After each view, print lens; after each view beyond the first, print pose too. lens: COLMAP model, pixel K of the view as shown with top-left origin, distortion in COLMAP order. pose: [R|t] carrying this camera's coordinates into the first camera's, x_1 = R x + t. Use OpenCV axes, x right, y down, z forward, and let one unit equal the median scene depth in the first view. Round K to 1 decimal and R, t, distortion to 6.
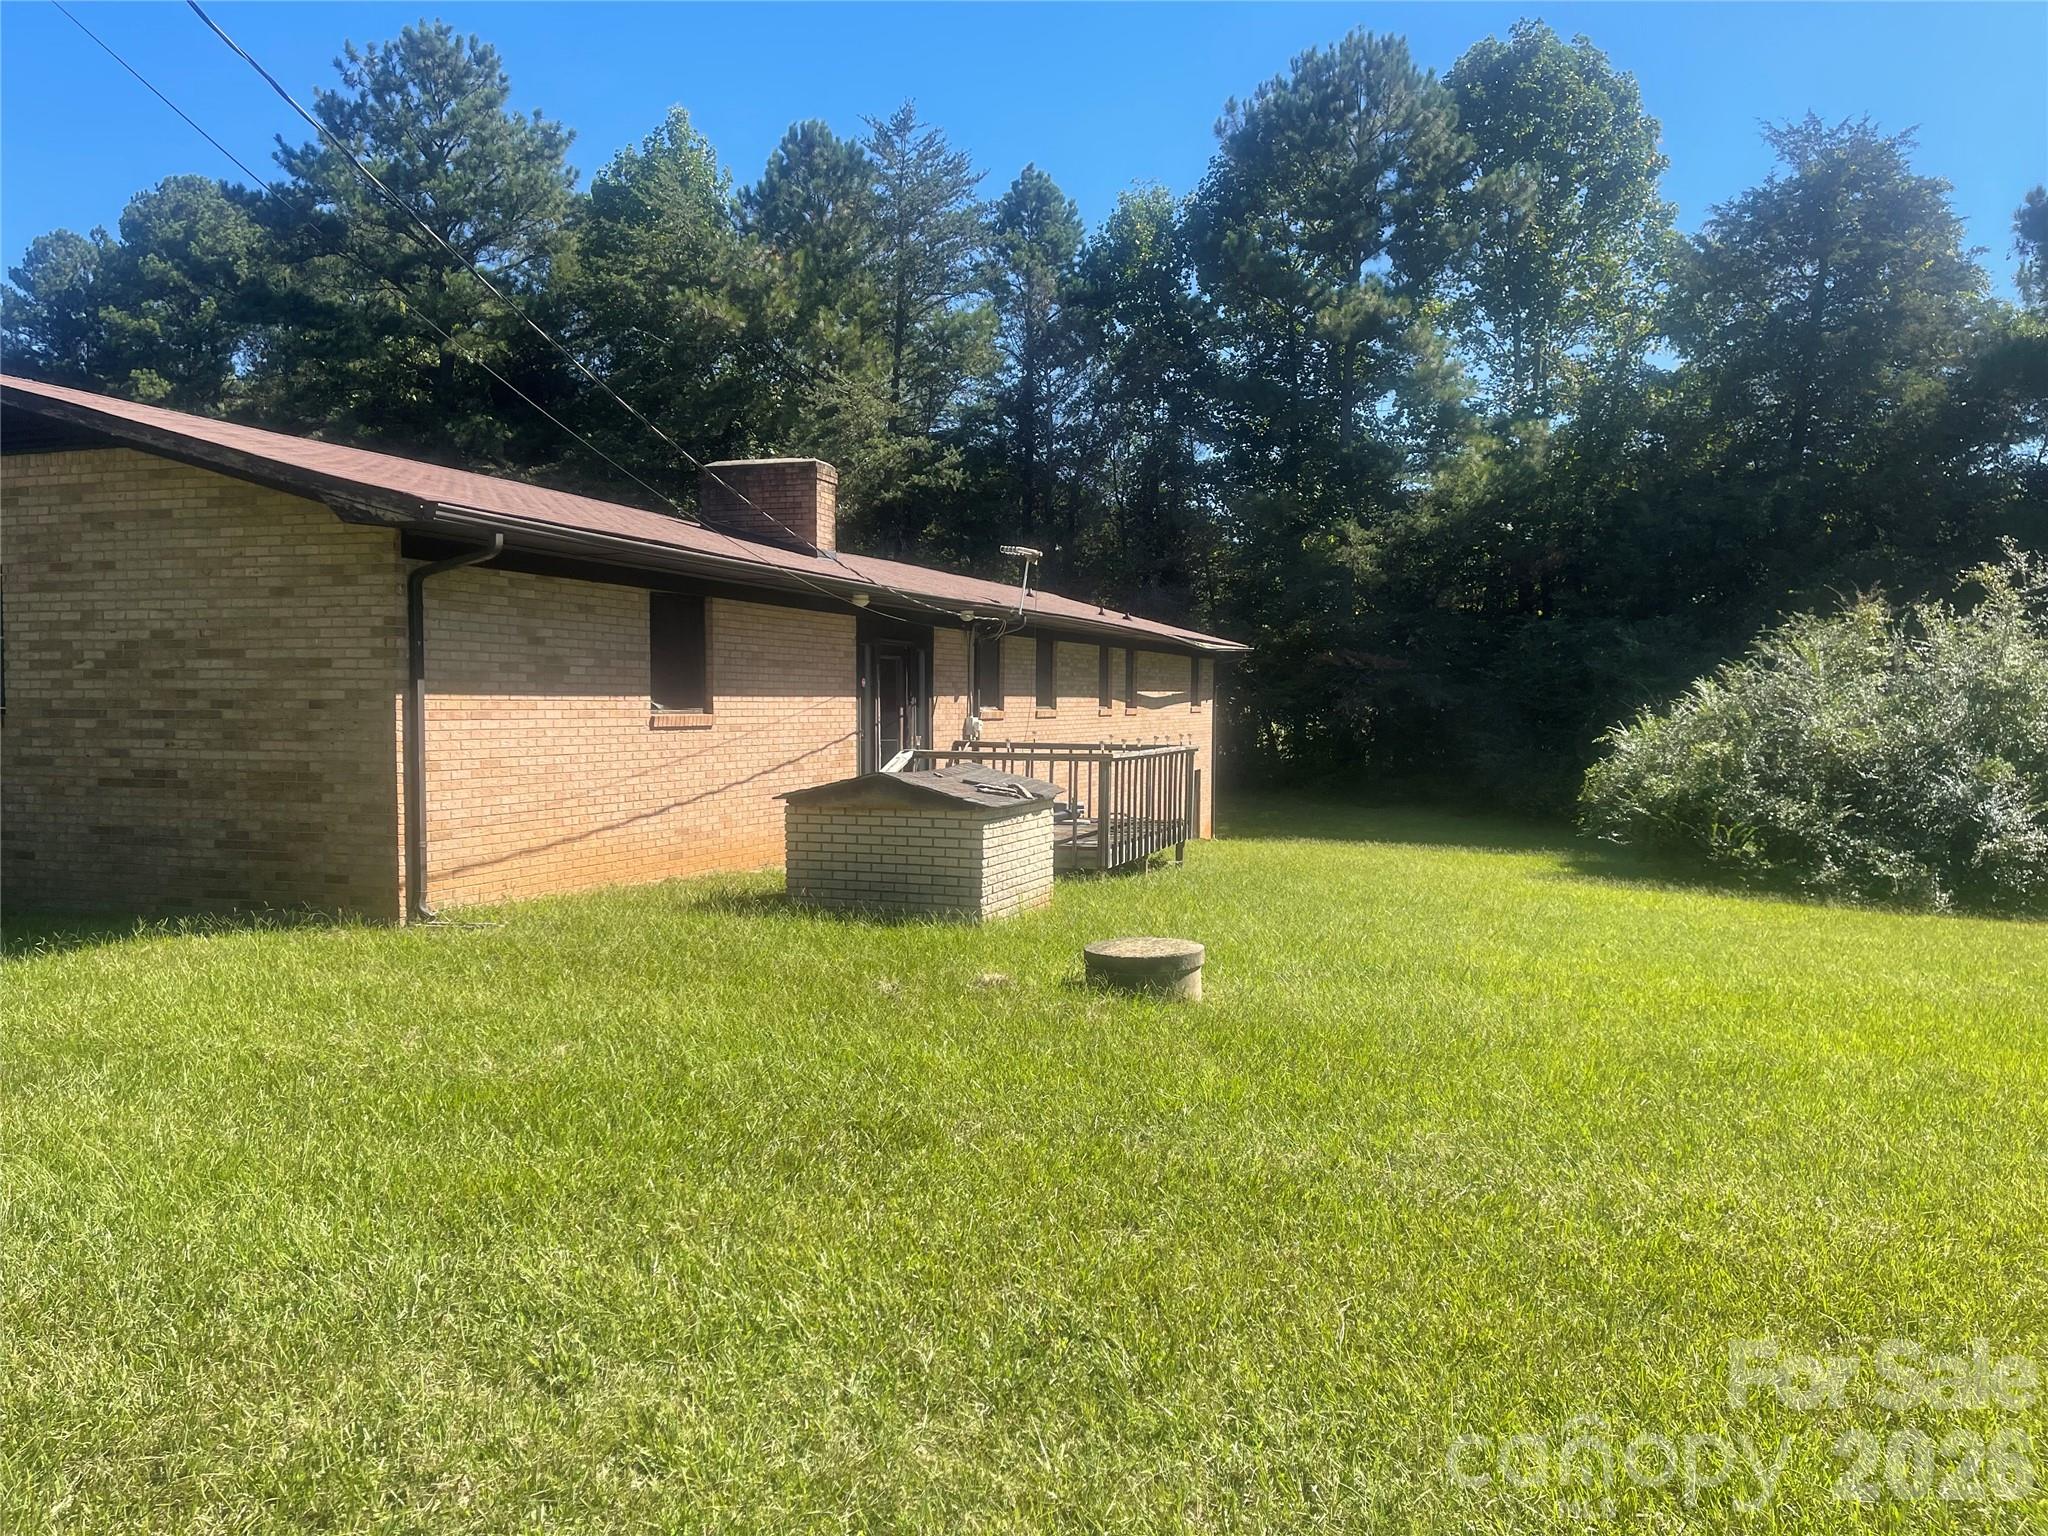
lens RADIAL K [[1510.4, 0, 1024.1], [0, 1510.4, 775.3], [0, 0, 1]] dist [0.073500, -0.098620]
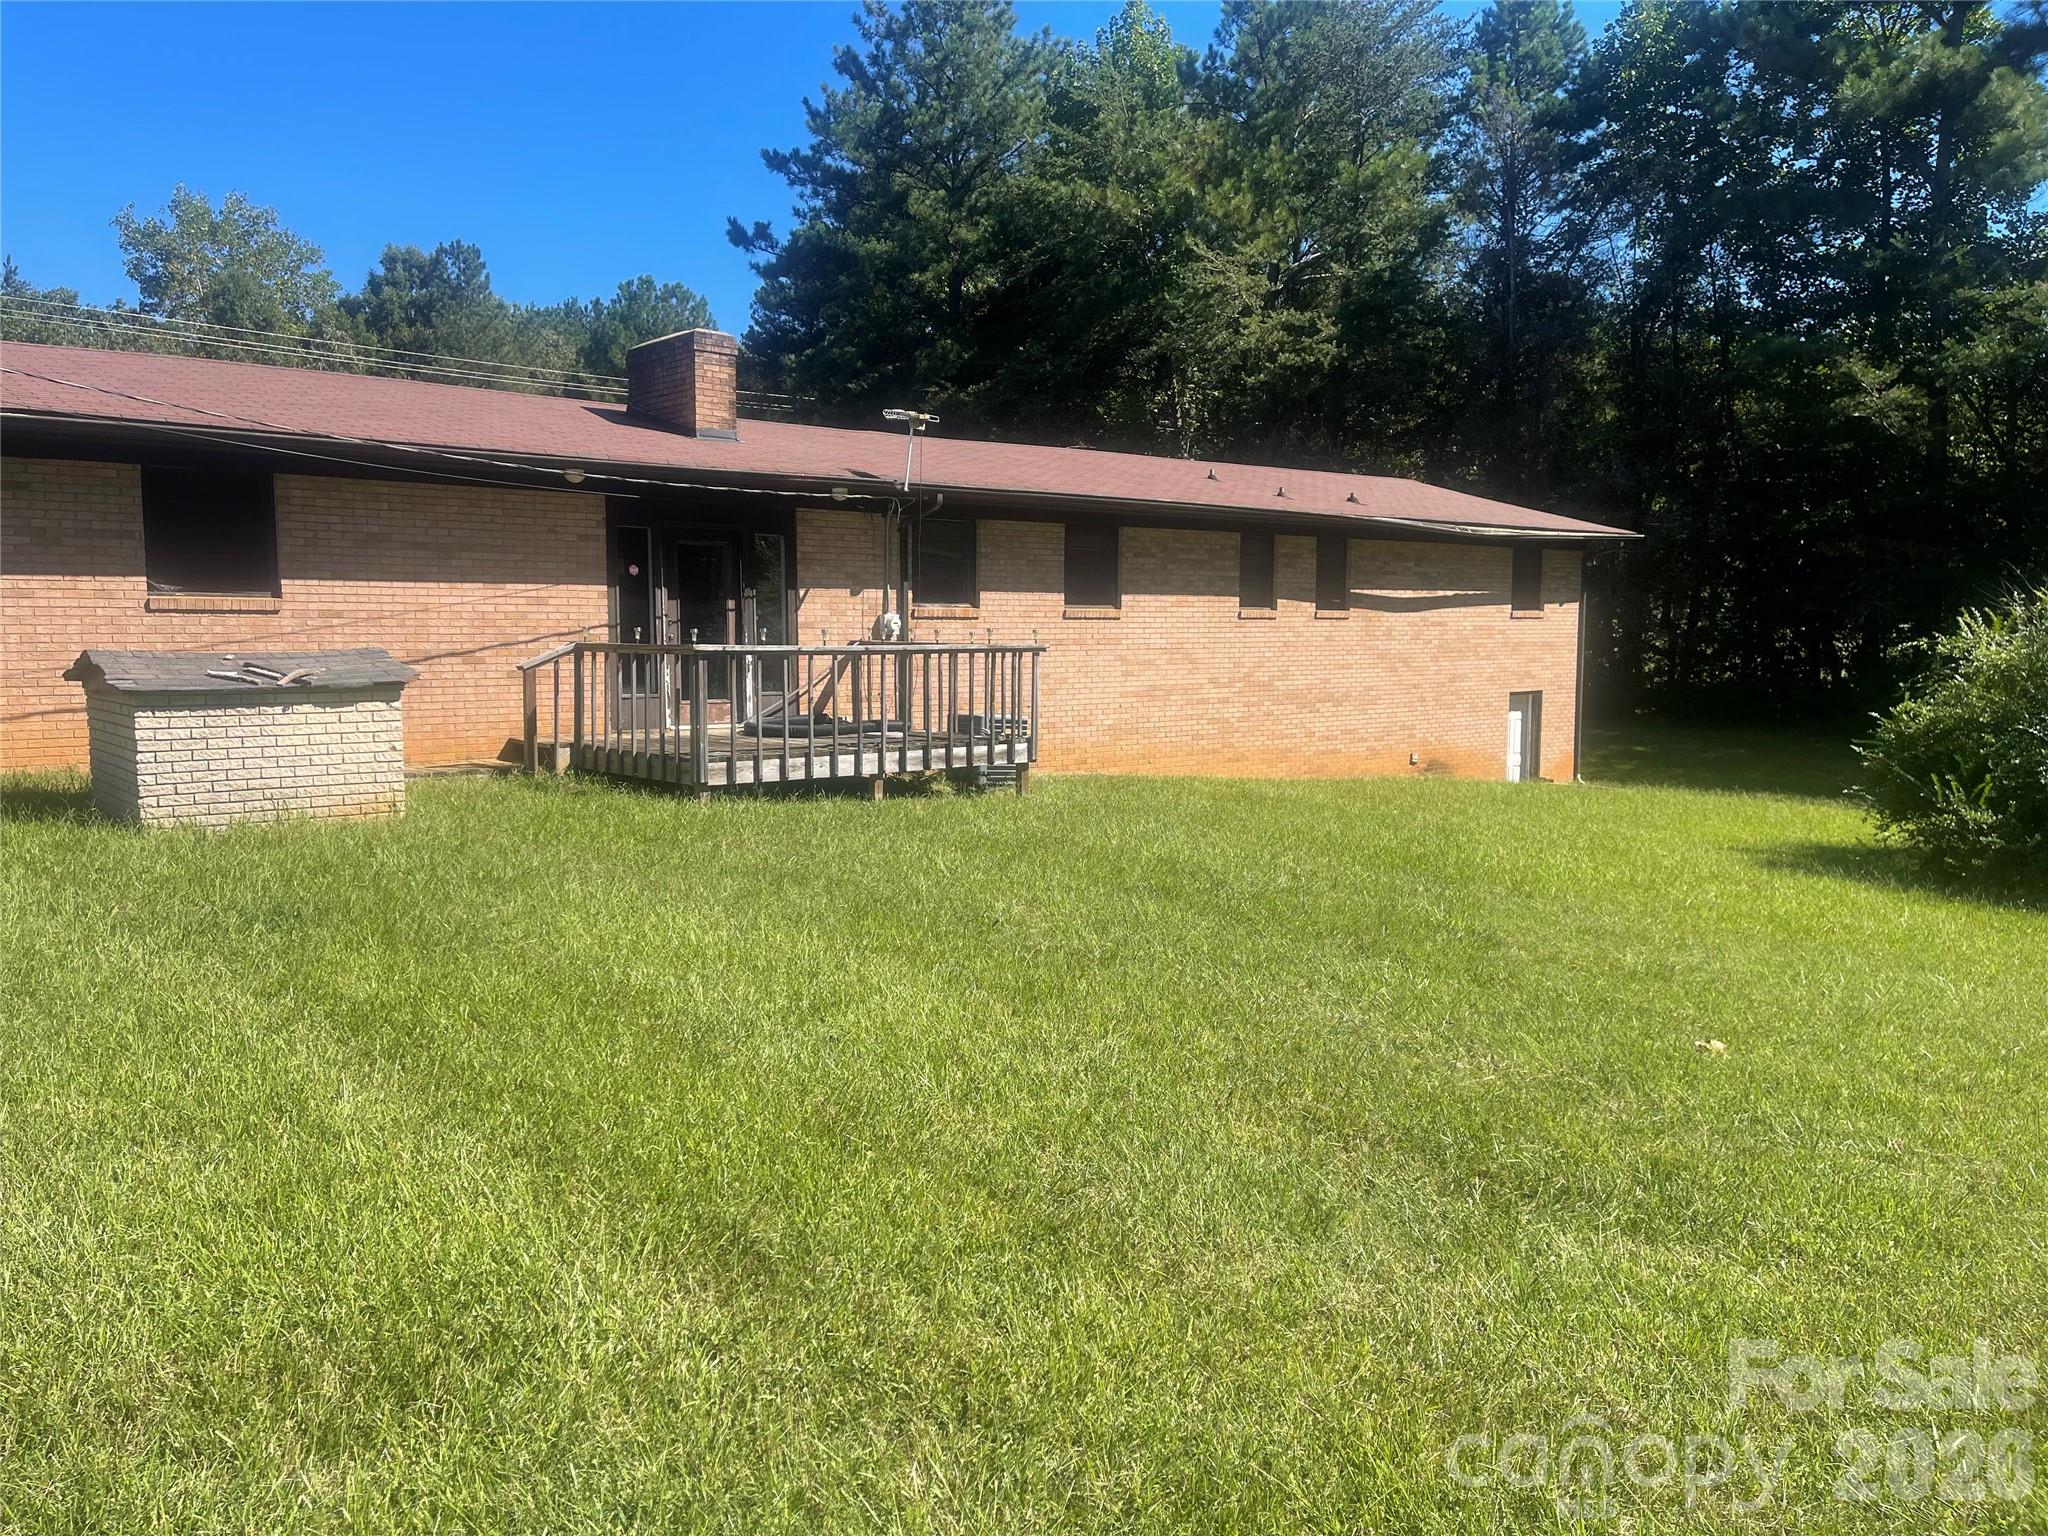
lens RADIAL K [[1510.4, 0, 1024.1], [0, 1510.4, 775.3], [0, 0, 1]] dist [0.073500, -0.098620]
pose [[0.864034, 0.040806, -0.501778, 0.502439], [-0.018449, 0.998607, 0.049441, 0.010515], [0.503096, -0.033462, 0.863583, 0.302731]]
